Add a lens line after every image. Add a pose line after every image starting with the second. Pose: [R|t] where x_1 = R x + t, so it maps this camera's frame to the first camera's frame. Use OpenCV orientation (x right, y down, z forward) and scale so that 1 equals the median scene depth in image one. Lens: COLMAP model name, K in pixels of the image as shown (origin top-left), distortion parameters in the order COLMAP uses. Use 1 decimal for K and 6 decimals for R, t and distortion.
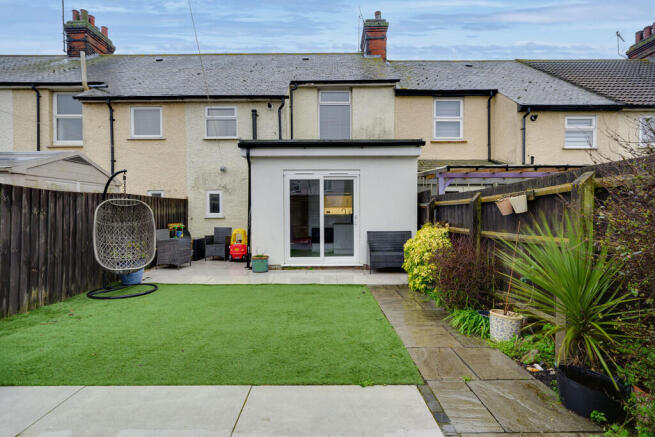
lens RADIAL K [[312.5, 0, 327.3], [0, 312.5, 219.2], [0, 0, 1]] dist [-0.001923, -0.000215]
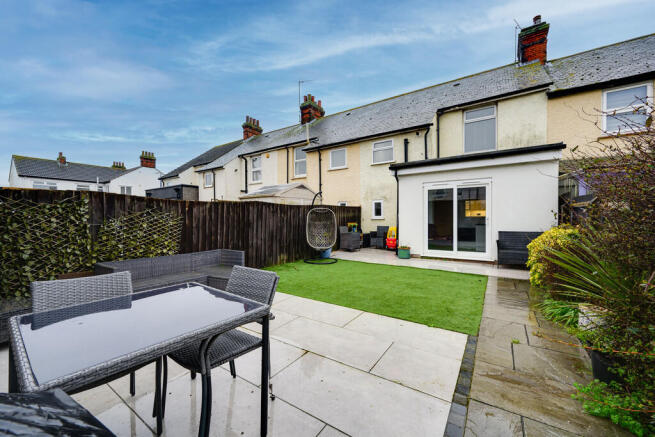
lens RADIAL K [[253.3, 0, 327.7], [0, 253.3, 218.3], [0, 0, 1]] dist [-0.002653, 0.000050]
pose [[0.825588, -0.000155, -0.564273, 0.124703], [-0.005926, 0.999942, -0.008945, 0.002765], [0.564242, 0.010729, 0.825540, -0.101917]]
